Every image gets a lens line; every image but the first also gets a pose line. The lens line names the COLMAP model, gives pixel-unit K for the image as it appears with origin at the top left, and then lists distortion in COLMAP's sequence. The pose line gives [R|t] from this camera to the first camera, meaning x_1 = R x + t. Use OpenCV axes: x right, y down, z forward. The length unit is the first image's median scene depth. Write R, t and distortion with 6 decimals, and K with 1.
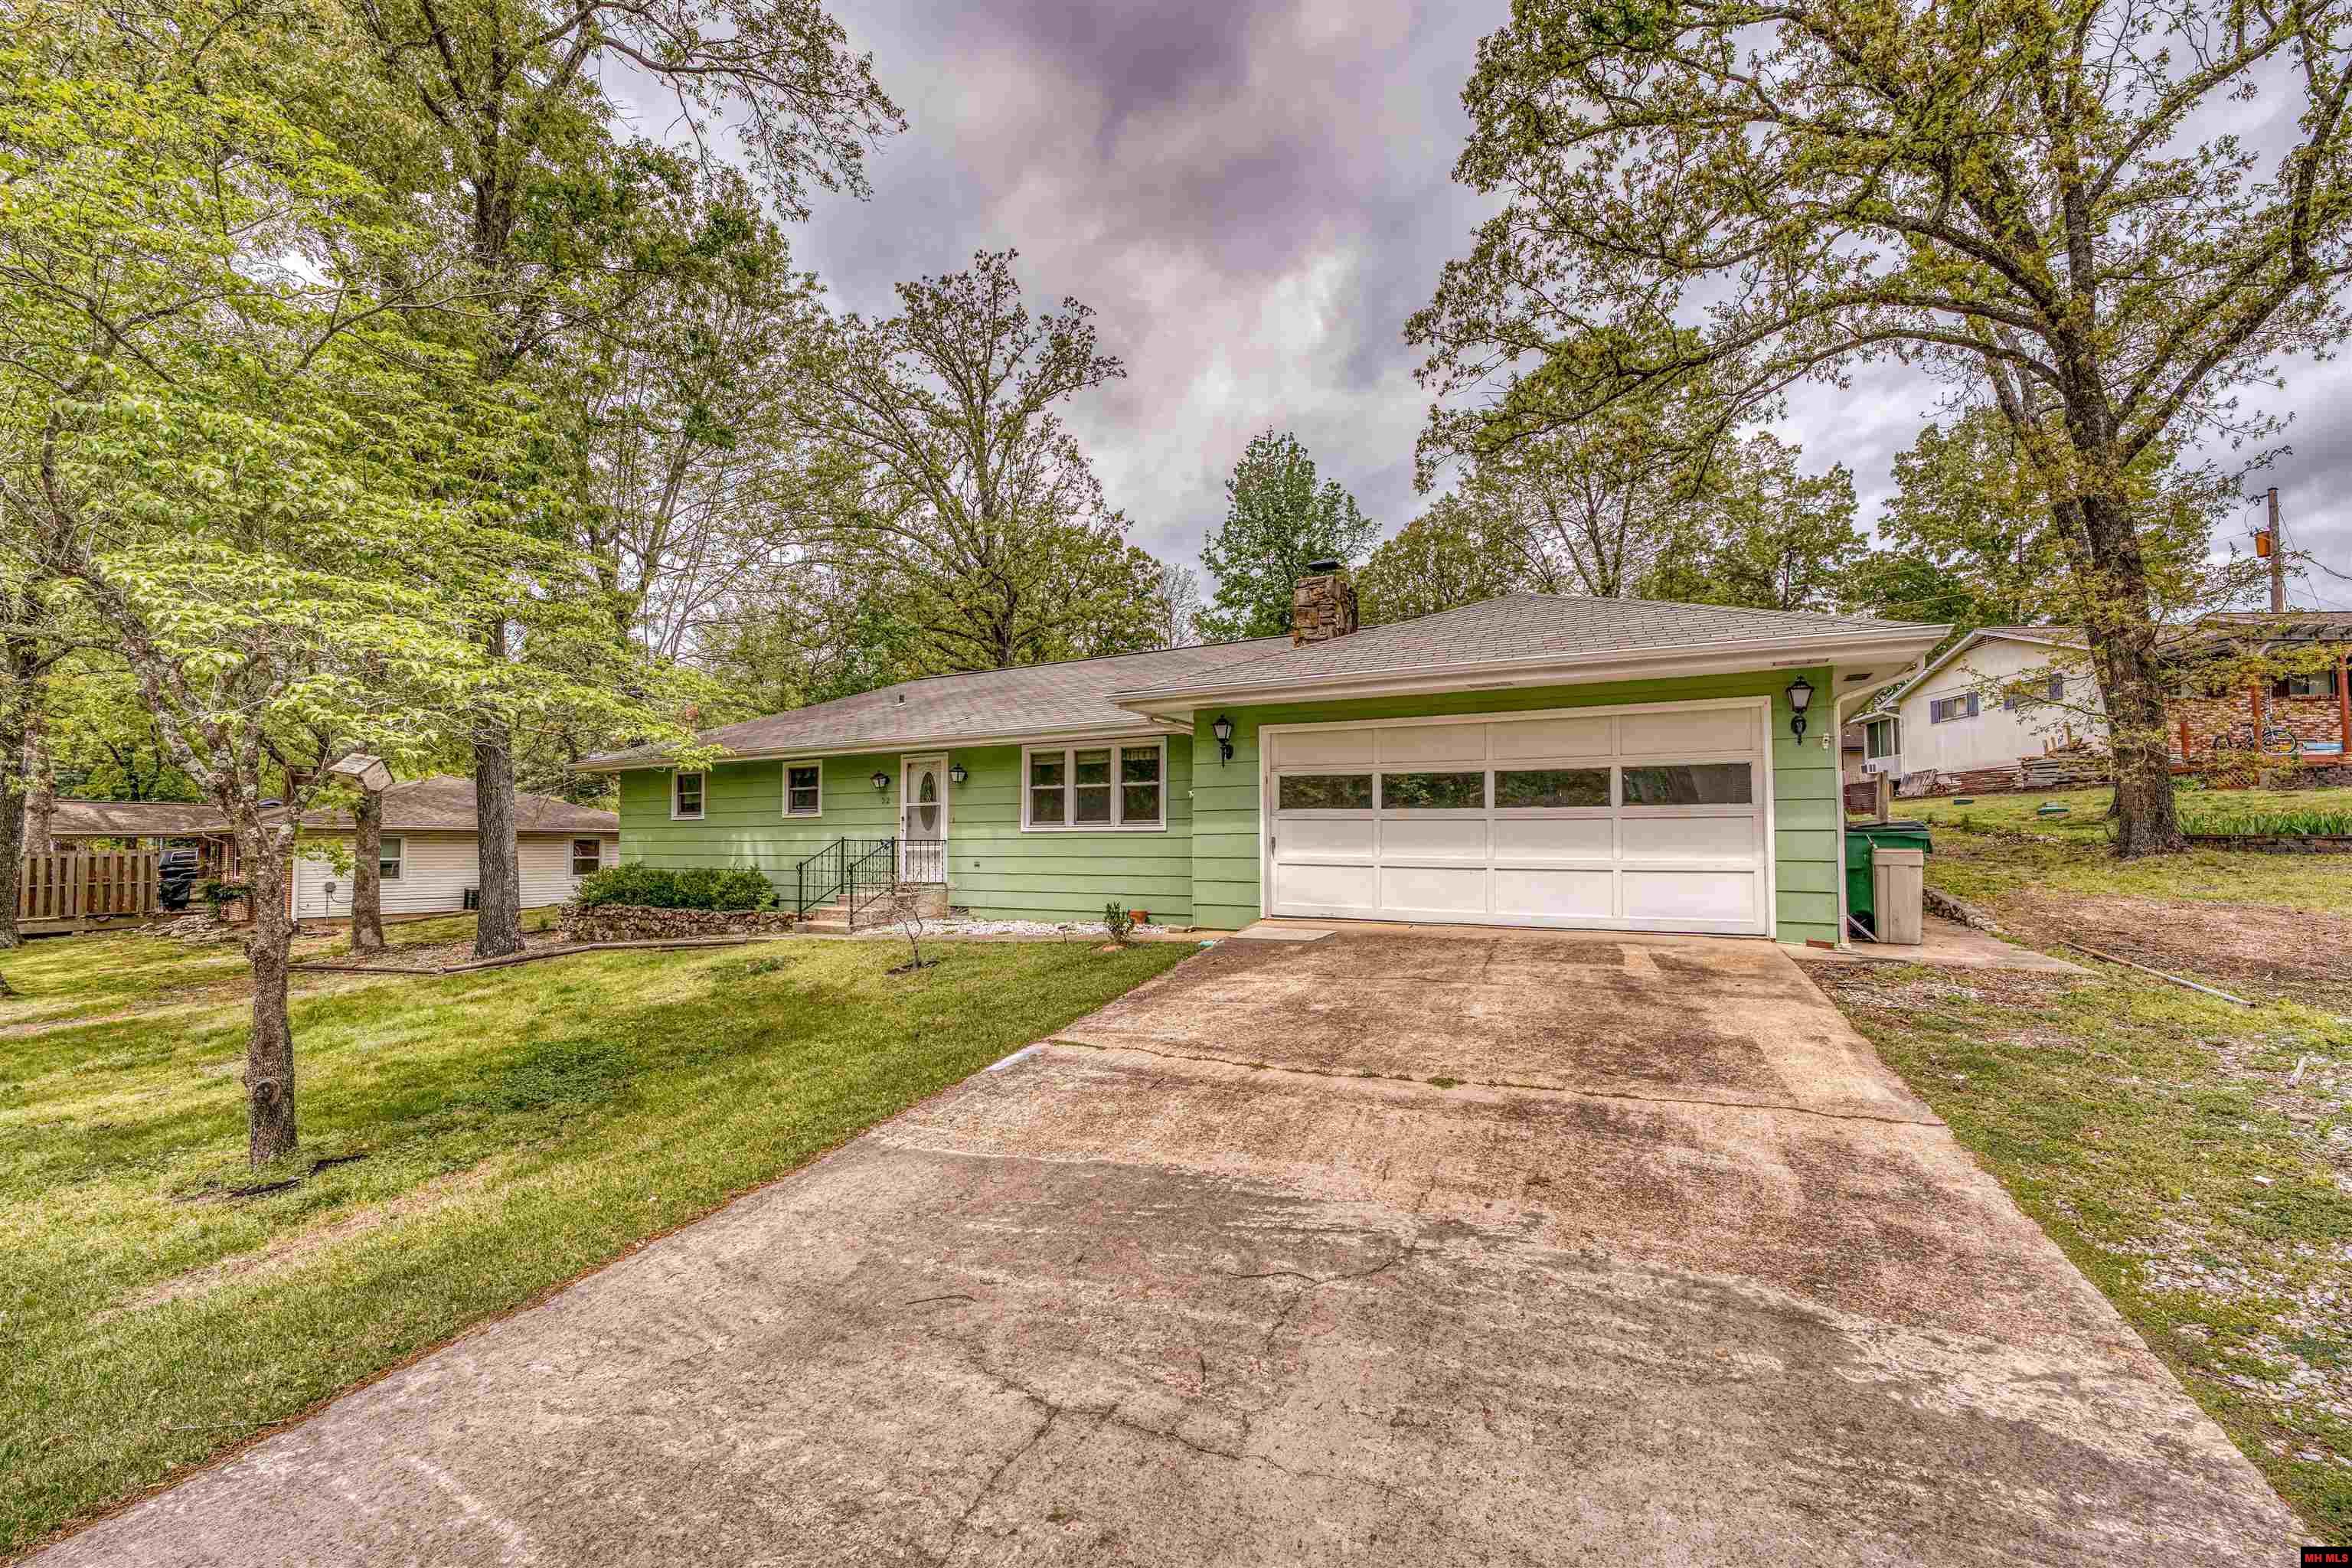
lens RADIAL K [[963.0, 0, 1176.0], [0, 963.0, 784.0], [0, 0, 1]] dist [0.012100, -0.000028]
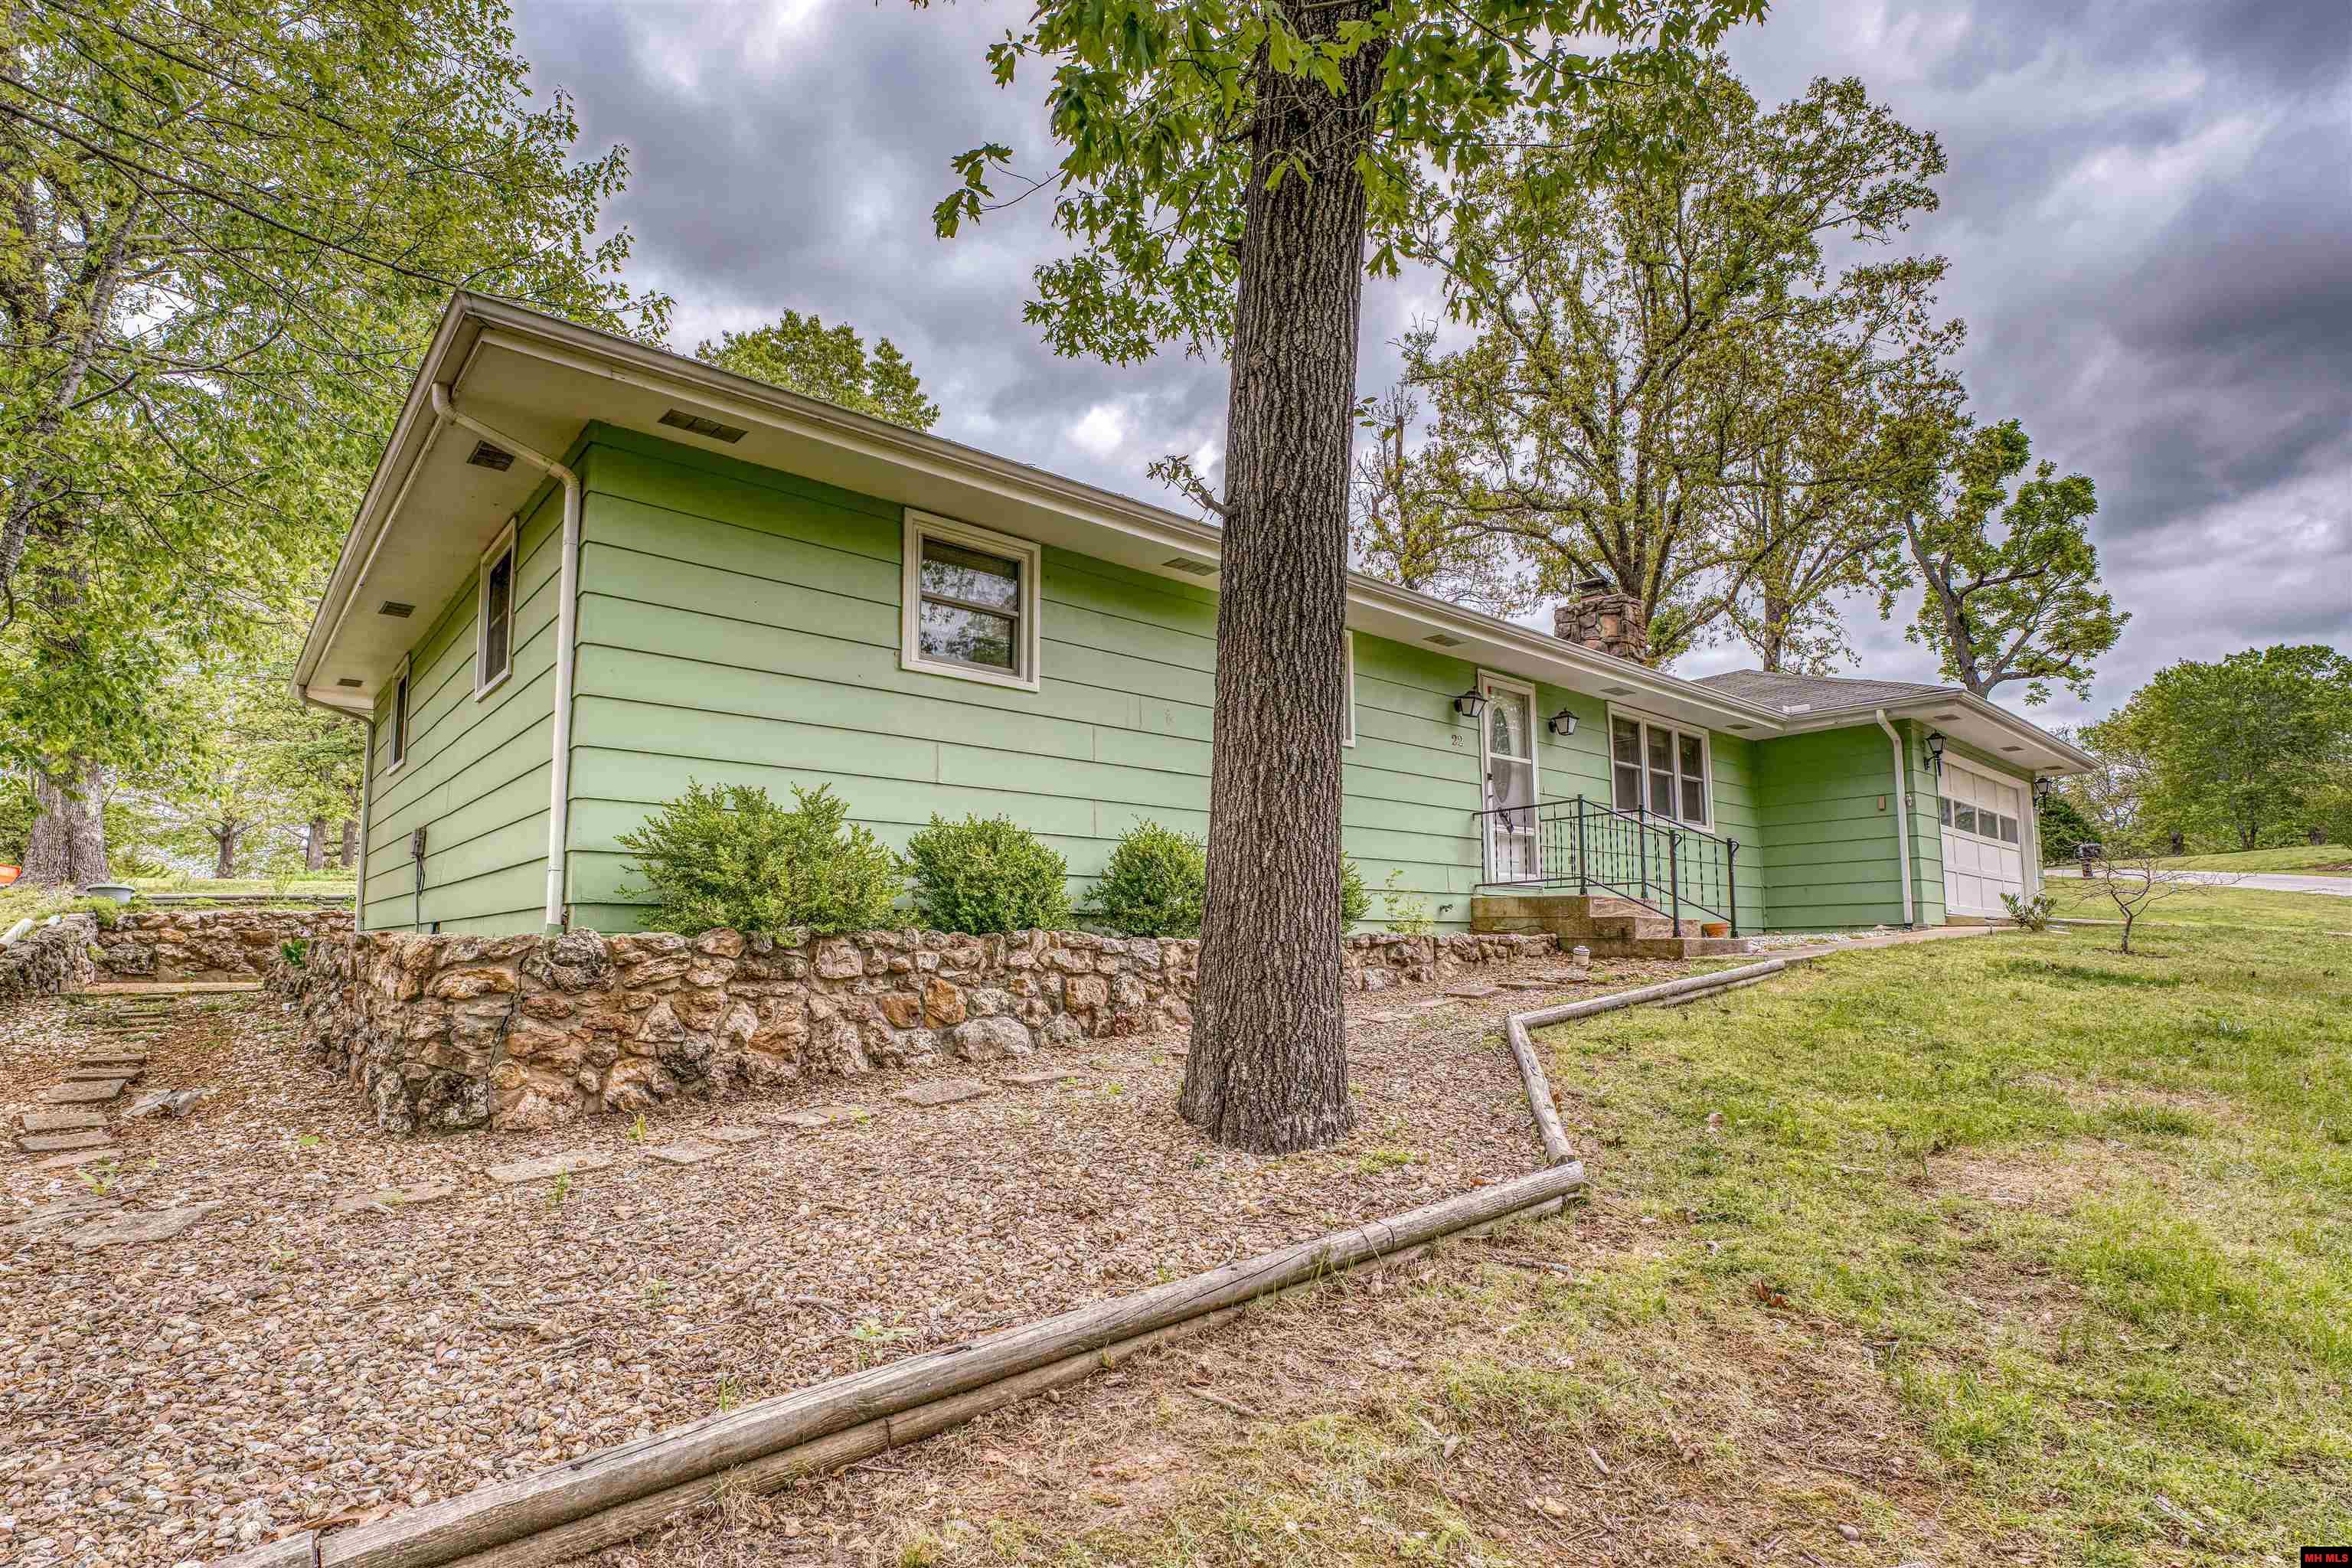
lens RADIAL K [[1133.1, 0, 1176.0], [0, 1133.1, 784.0], [0, 0, 1]] dist [-0.001065, -0.000079]
pose [[0.340417, 0.129700, 0.931286, -1.077794], [-0.061100, 0.991399, -0.115738, 0.144533], [-0.938287, -0.017503, 0.345413, 1.025080]]
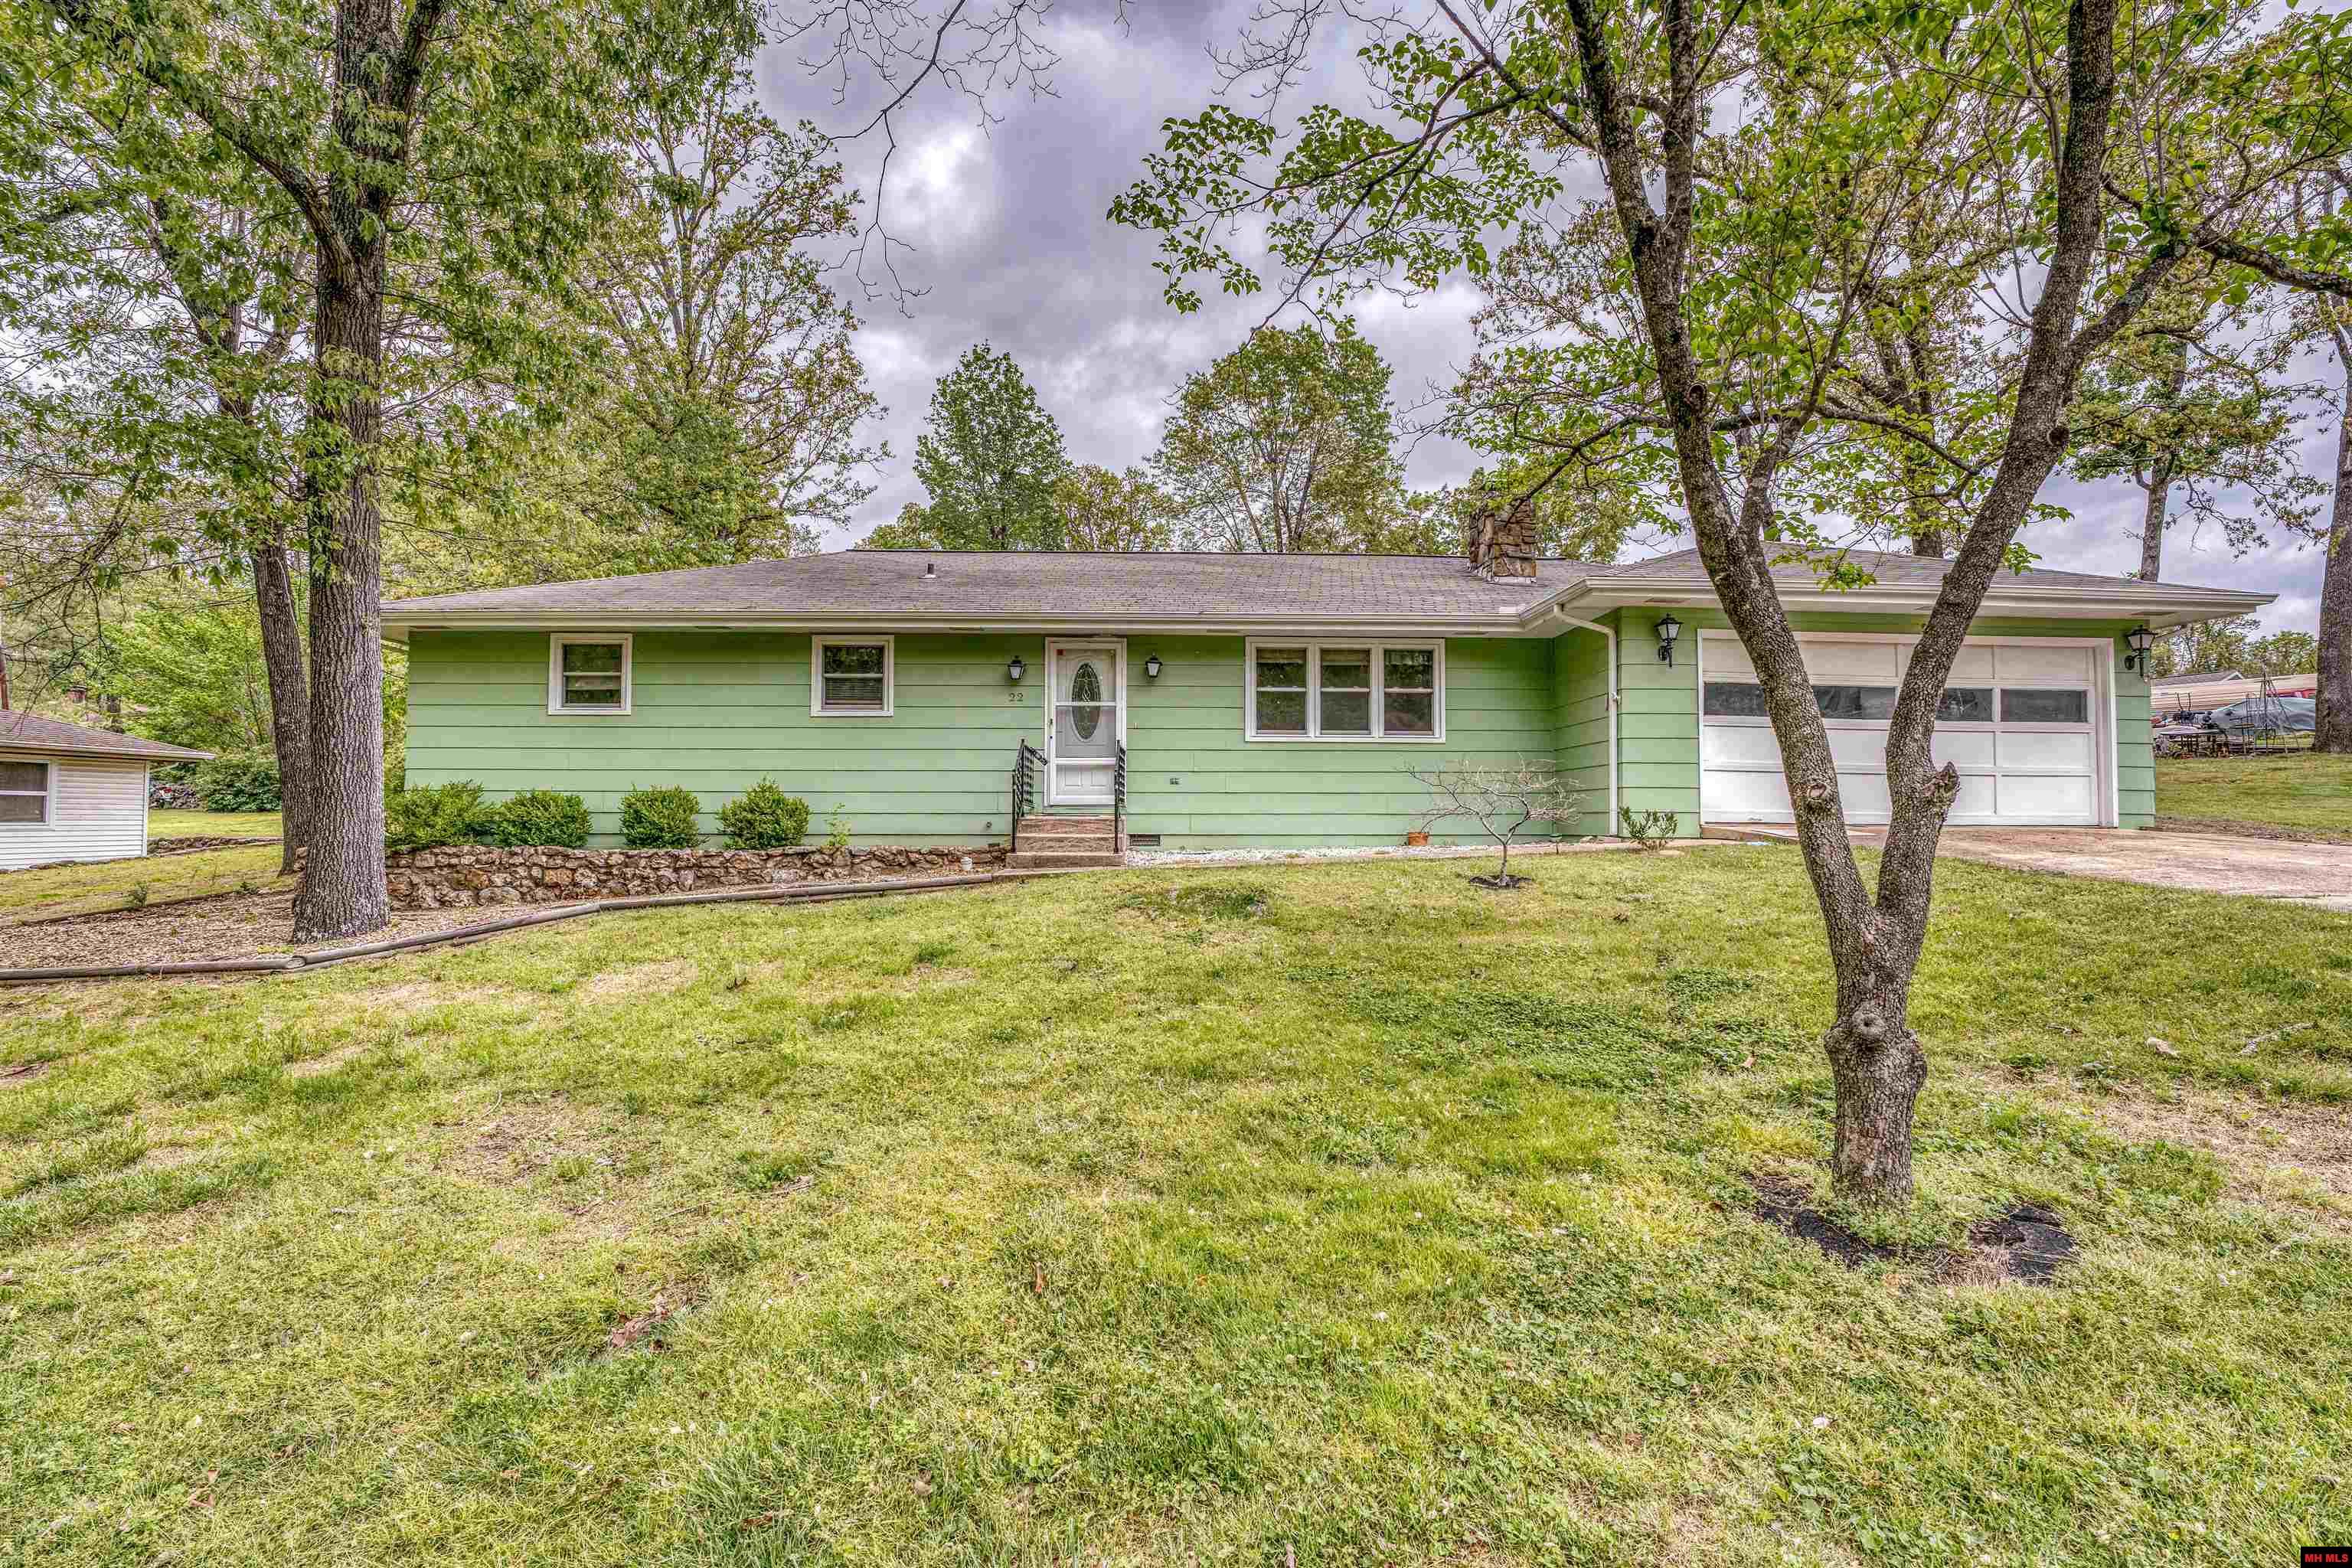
lens RADIAL K [[958.2, 0, 1176.0], [0, 958.2, 784.0], [0, 0, 1]] dist [-0.020395, -0.000044]
pose [[0.857557, 0.016111, 0.514137, -0.635588], [-0.036159, 0.998925, 0.029010, 0.064864], [-0.513117, -0.043468, 0.857217, 0.333229]]
